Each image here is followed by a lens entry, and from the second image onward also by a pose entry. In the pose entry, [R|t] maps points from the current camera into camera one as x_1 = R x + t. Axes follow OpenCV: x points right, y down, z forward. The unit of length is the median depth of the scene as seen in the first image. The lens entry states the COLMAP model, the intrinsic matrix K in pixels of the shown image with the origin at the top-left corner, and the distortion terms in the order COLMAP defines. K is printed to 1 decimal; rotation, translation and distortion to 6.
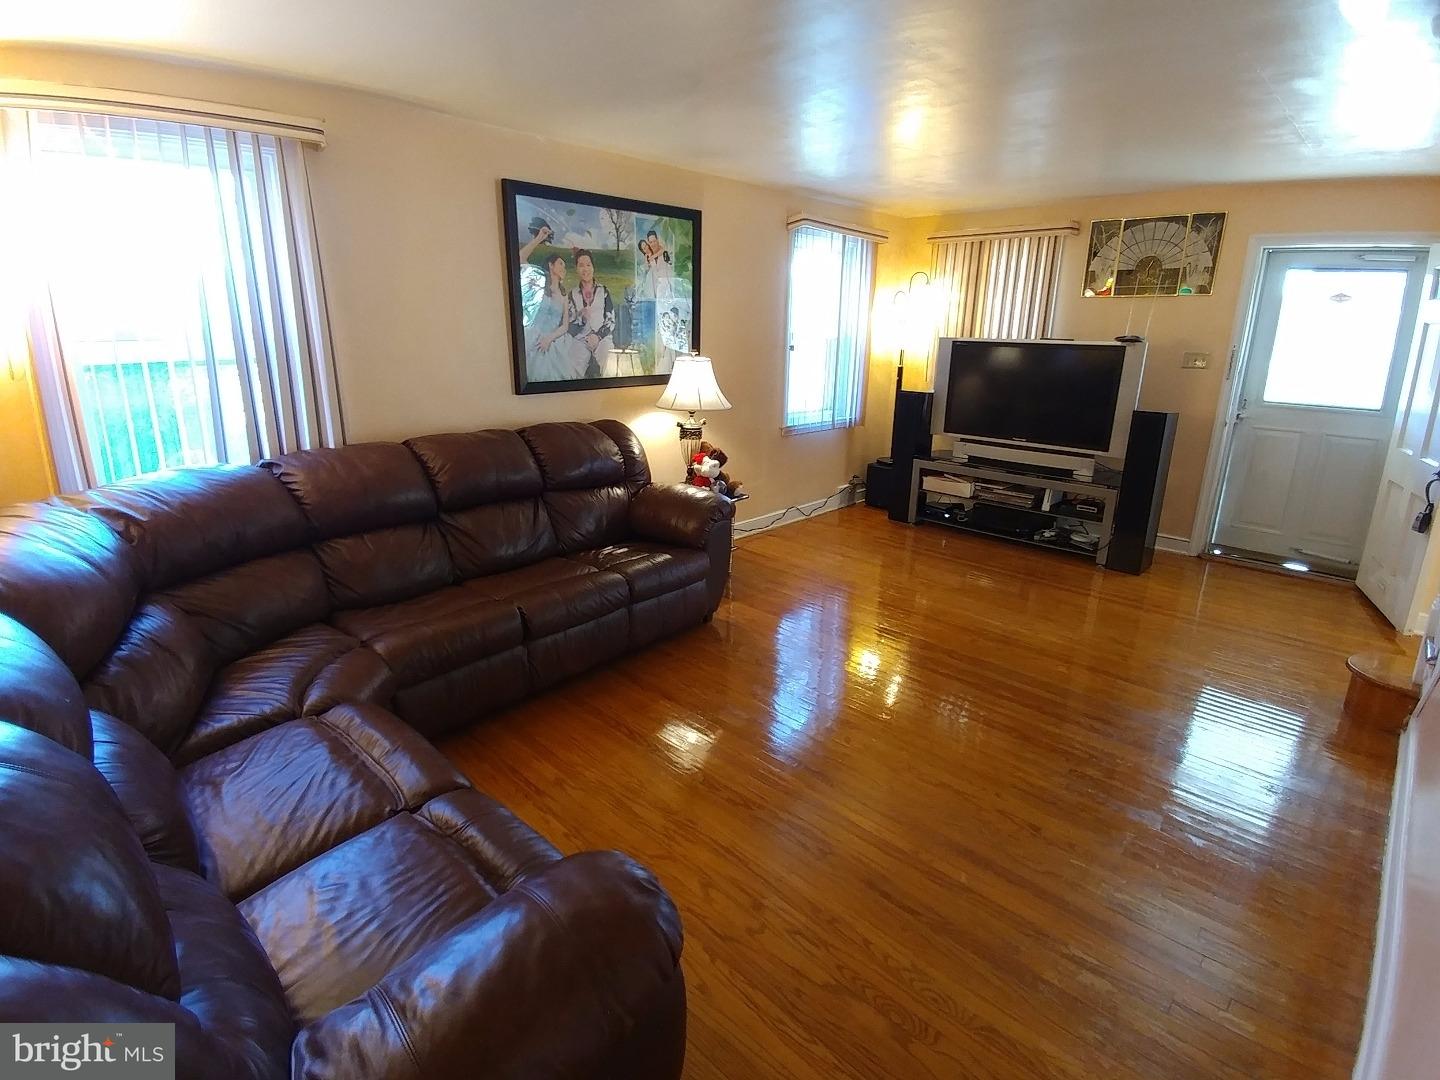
lens RADIAL K [[748.9, 0, 715.8], [0, 748.9, 539.3], [0, 0, 1]] dist [-0.001057, -0.003354]
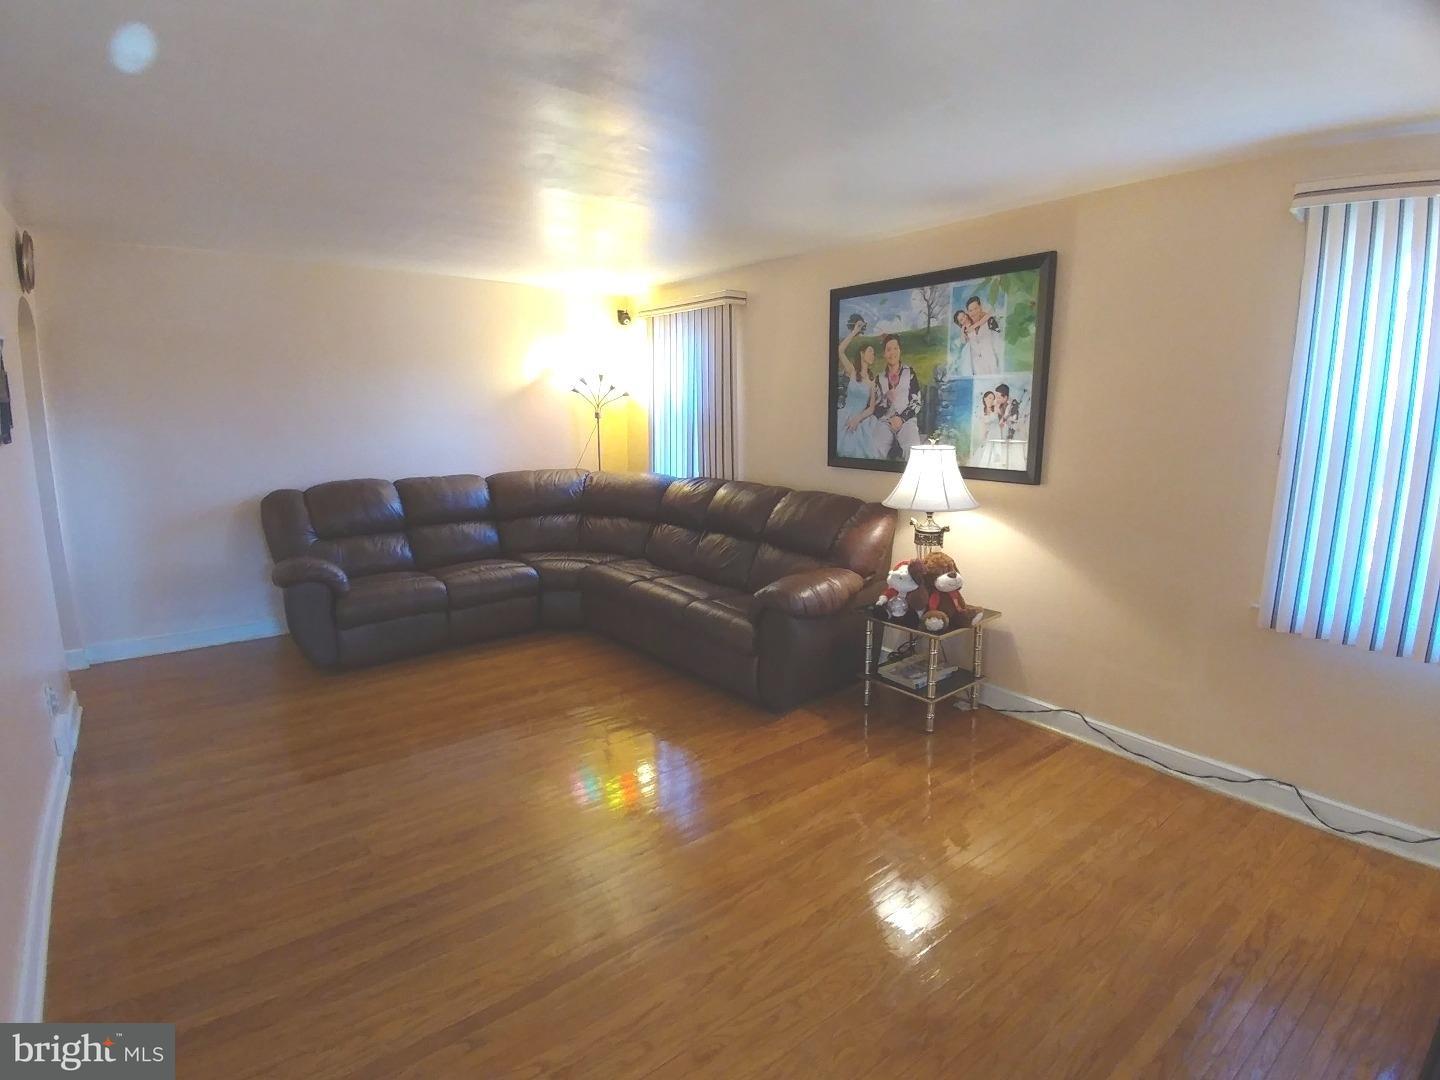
lens RADIAL K [[748.9, 0, 719.0], [0, 748.9, 527.5], [0, 0, 1]] dist [-0.001057, -0.003354]
pose [[-0.193600, 0.153027, -0.969073, 0.847053], [-0.270049, 0.941292, 0.202590, -0.272022], [0.943182, 0.300918, -0.140909, 0.959383]]
